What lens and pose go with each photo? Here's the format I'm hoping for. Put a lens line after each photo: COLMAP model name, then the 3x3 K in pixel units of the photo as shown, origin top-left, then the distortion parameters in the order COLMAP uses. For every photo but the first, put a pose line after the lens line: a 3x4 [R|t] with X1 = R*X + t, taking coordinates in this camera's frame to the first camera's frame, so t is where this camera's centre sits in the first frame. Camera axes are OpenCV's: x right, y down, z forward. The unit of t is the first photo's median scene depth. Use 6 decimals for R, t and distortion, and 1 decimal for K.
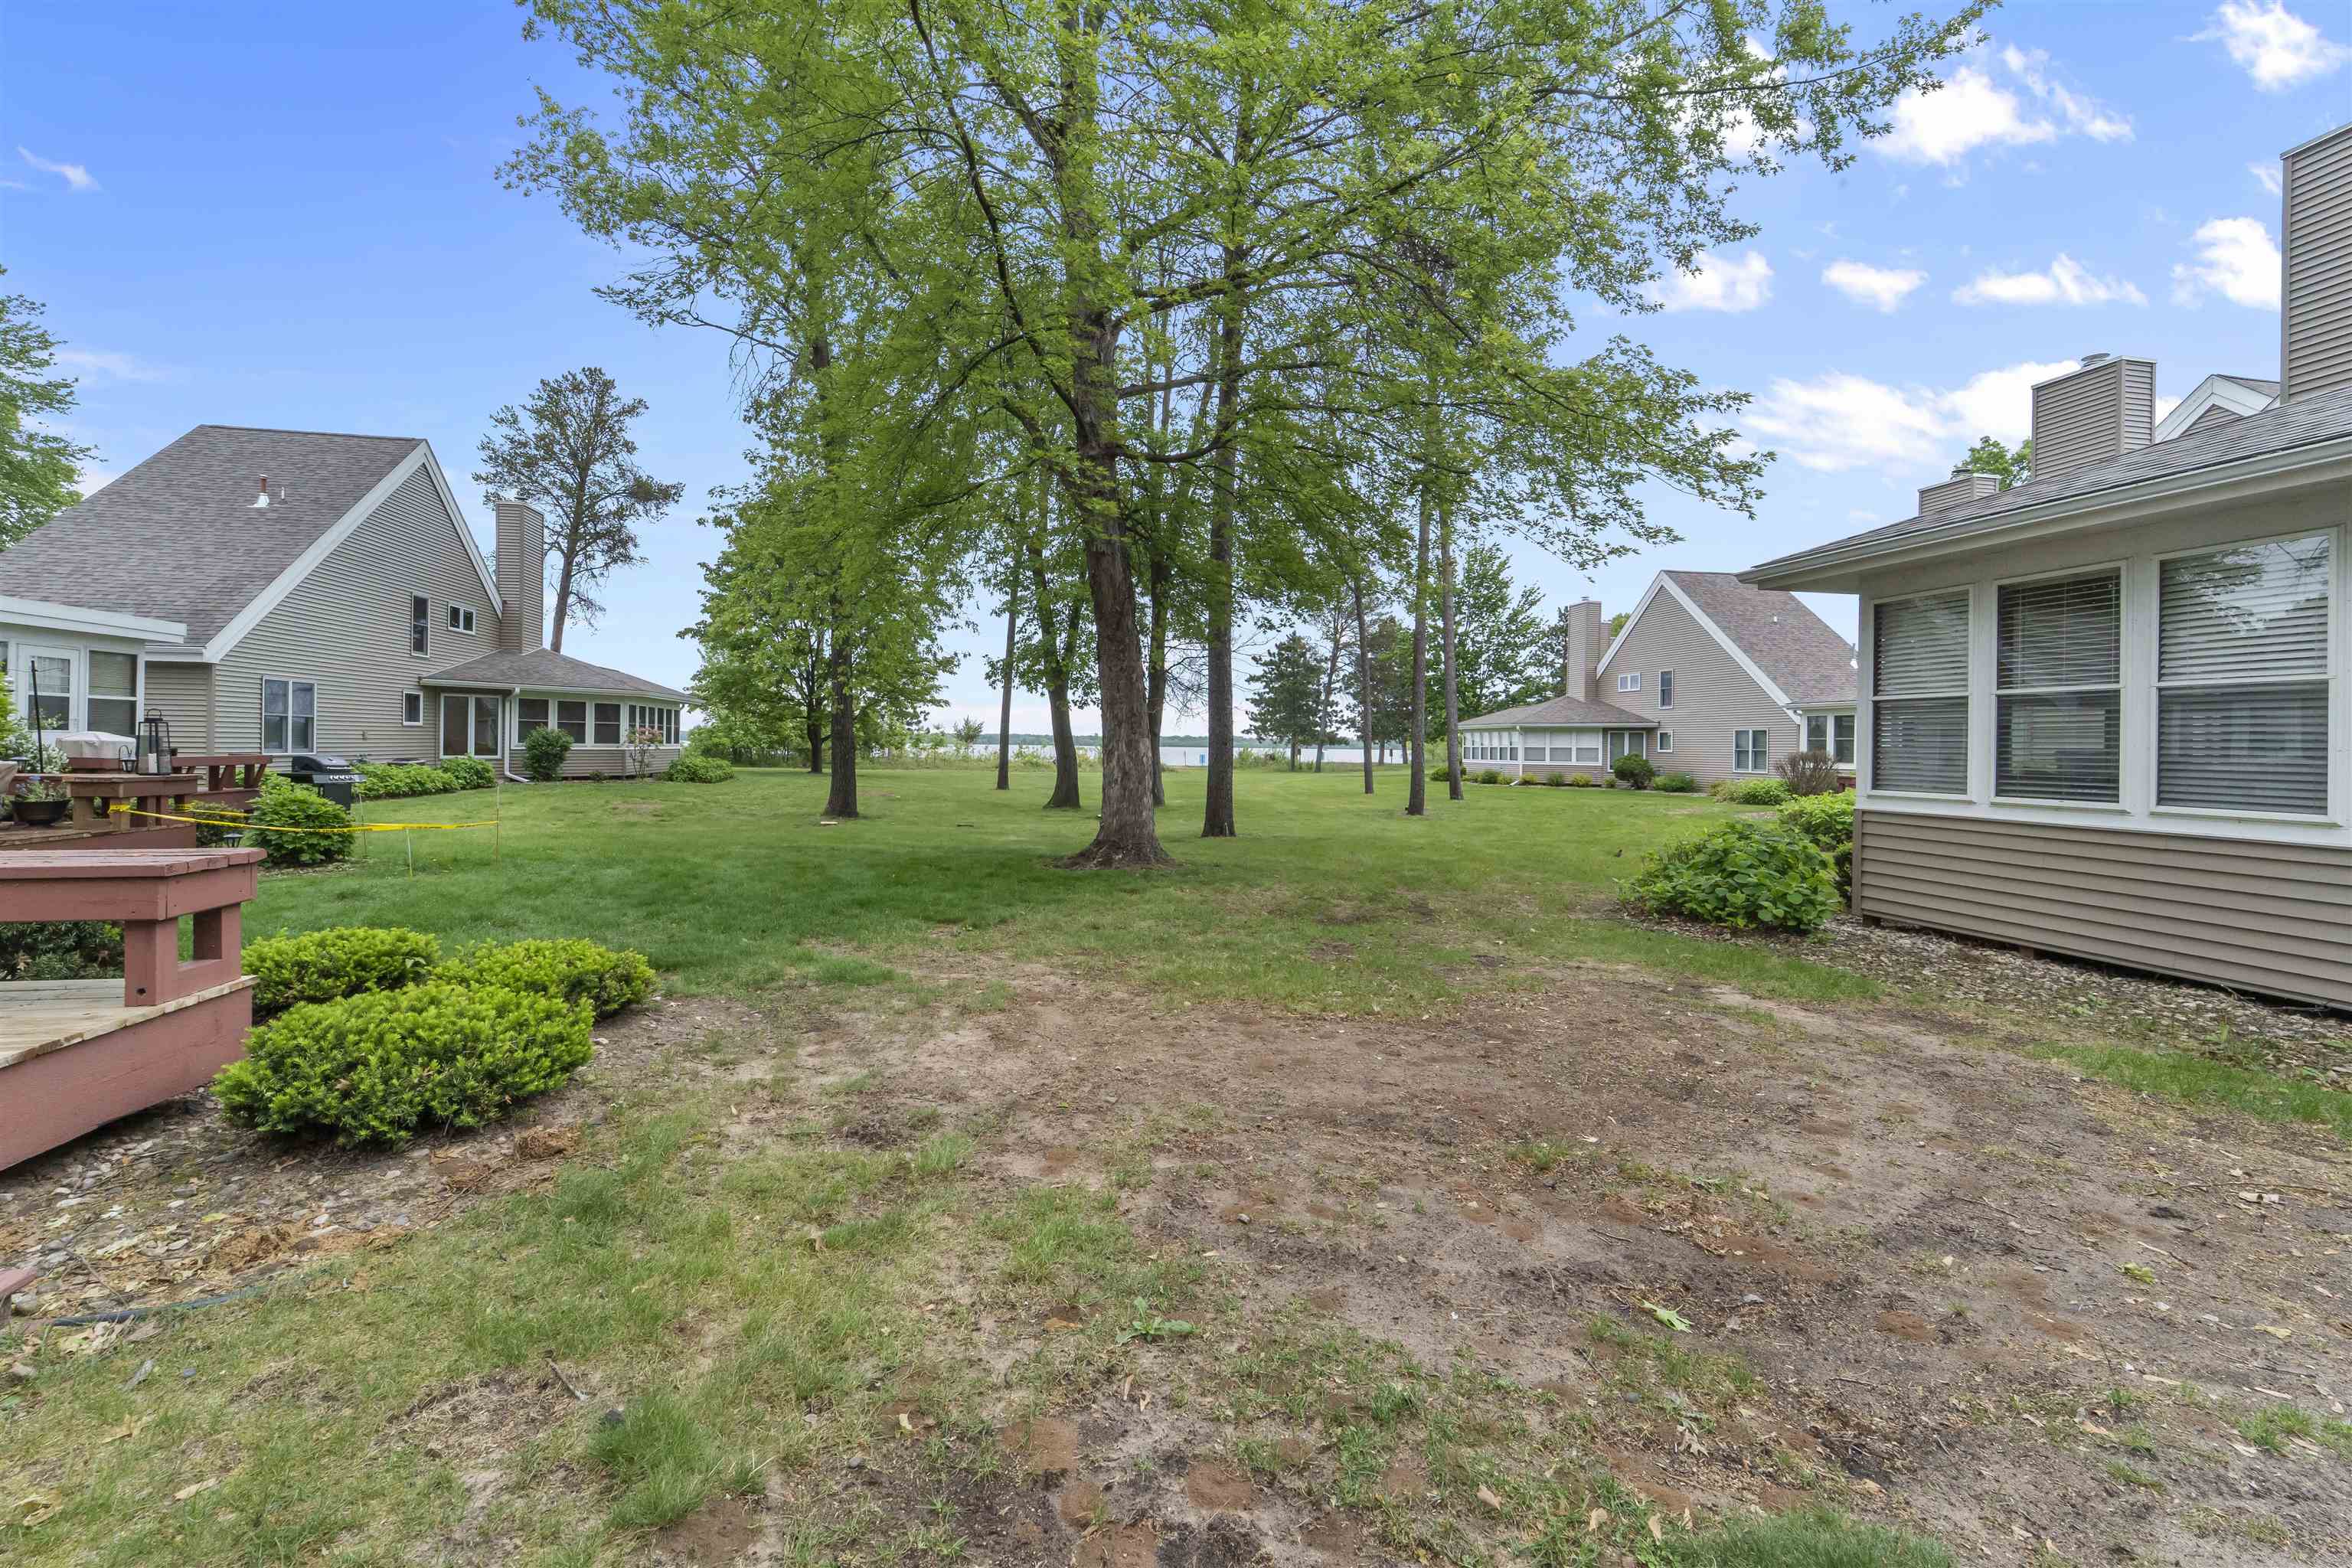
lens RADIAL K [[983.6, 0, 1177.8], [0, 983.6, 739.6], [0, 0, 1]] dist [0.009871, -0.000336]
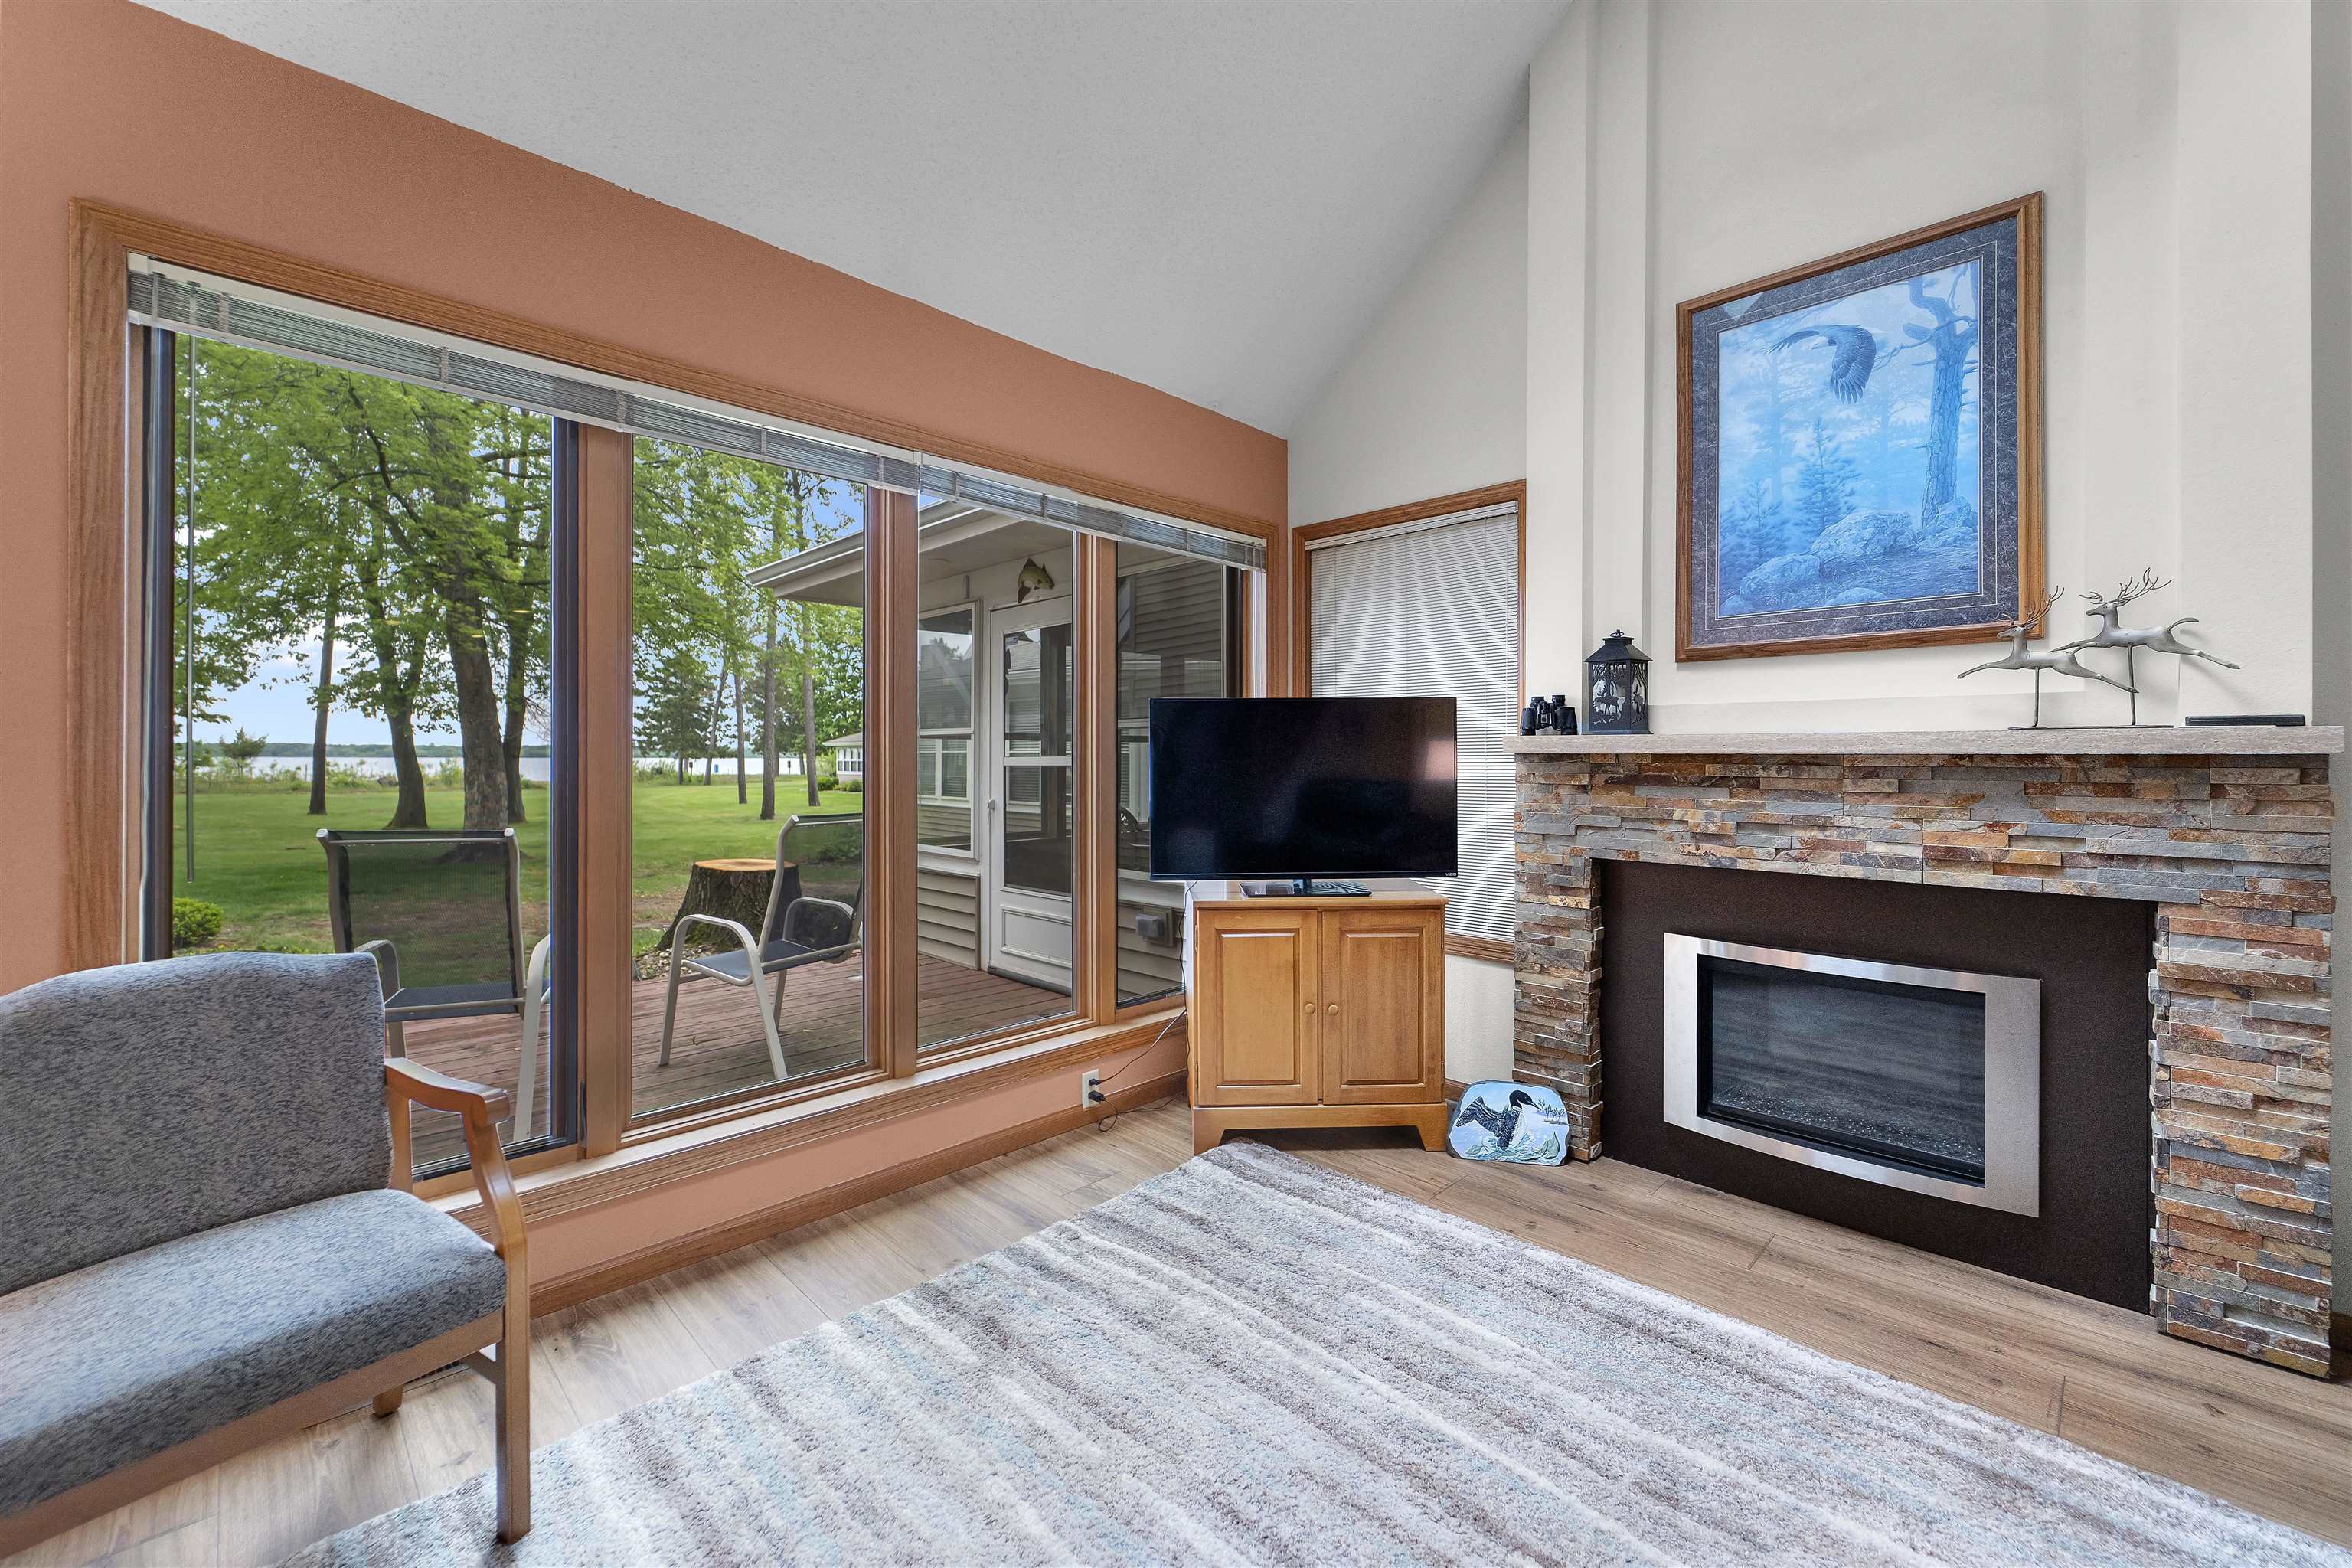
lens RADIAL K [[957.3, 0, 1175.1], [0, 957.3, 753.8], [0, 0, 1]] dist [0.000515, -0.000391]
pose [[0.838224, -0.010403, 0.545226, 0.008488], [0.006286, 0.999936, 0.009415, -0.009916], [-0.545289, -0.004465, 0.838236, -0.202113]]
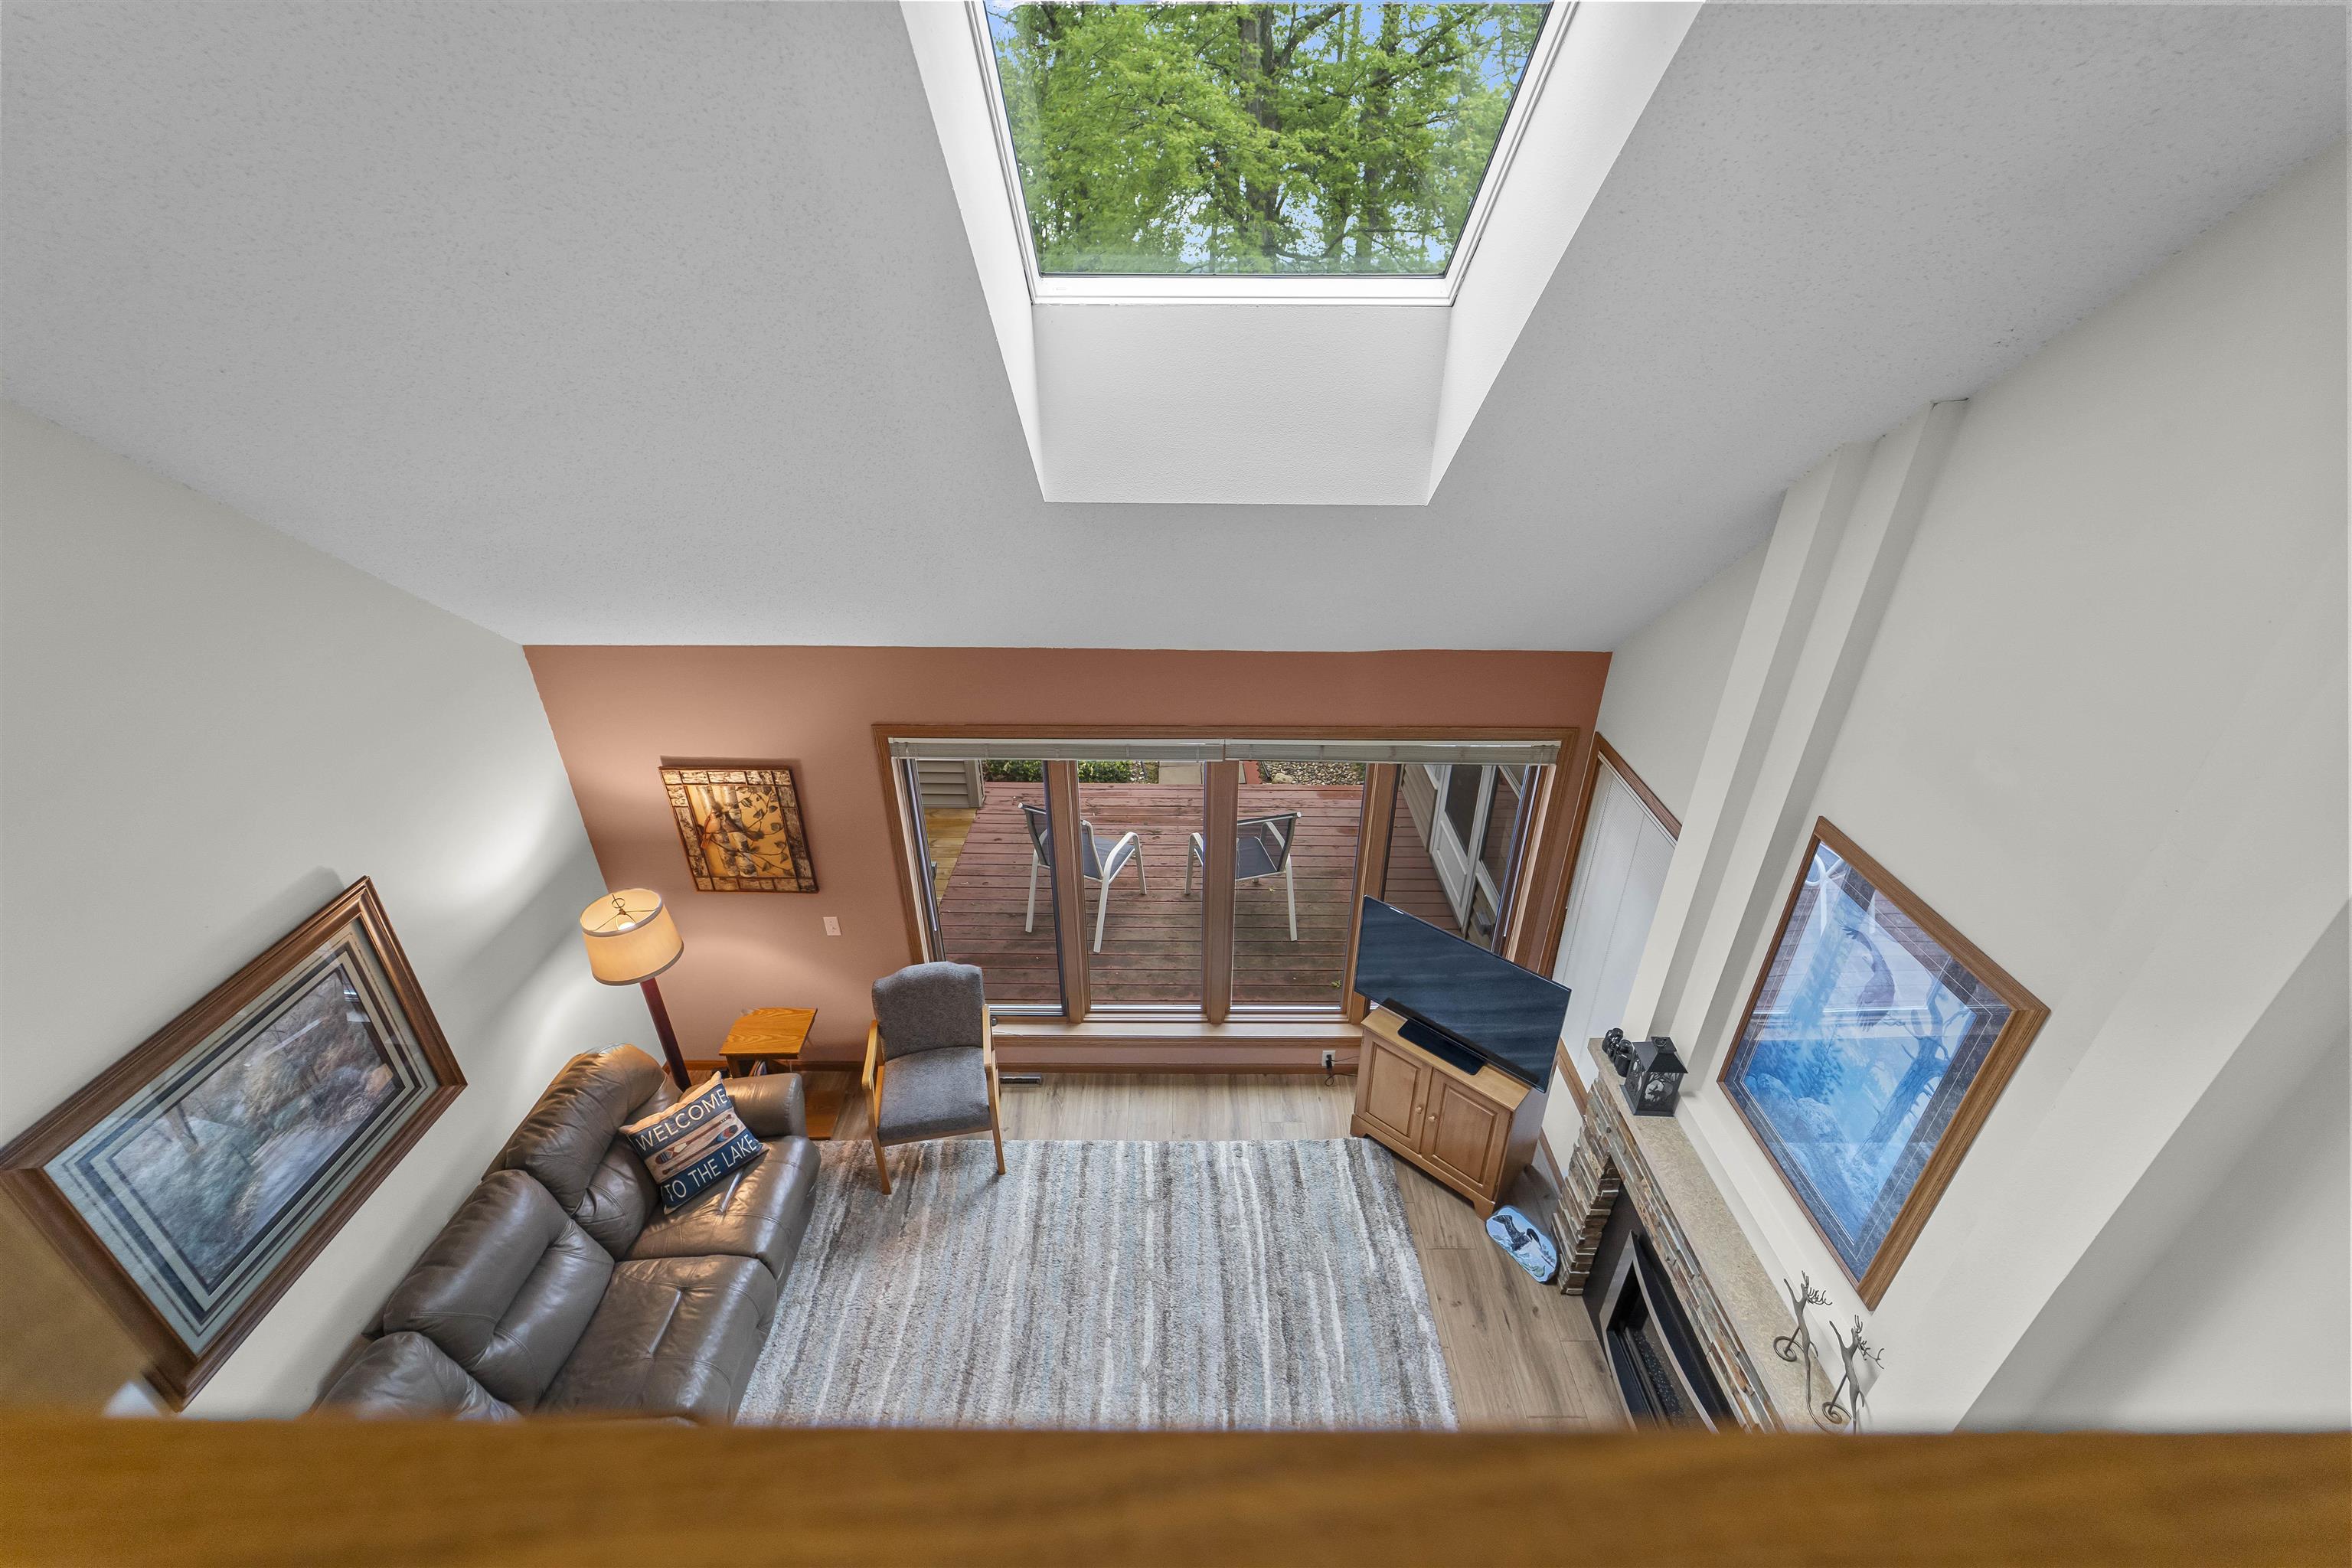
lens RADIAL K [[941.6, 0, 1176.0], [0, 941.6, 784.0], [0, 0, 1]] dist [0.007983, -0.000017]
pose [[0.978030, 0.089325, -0.188357, 0.048593], [0.013989, 0.873387, 0.486825, -0.083472], [0.207994, -0.478764, 0.852950, -0.231740]]
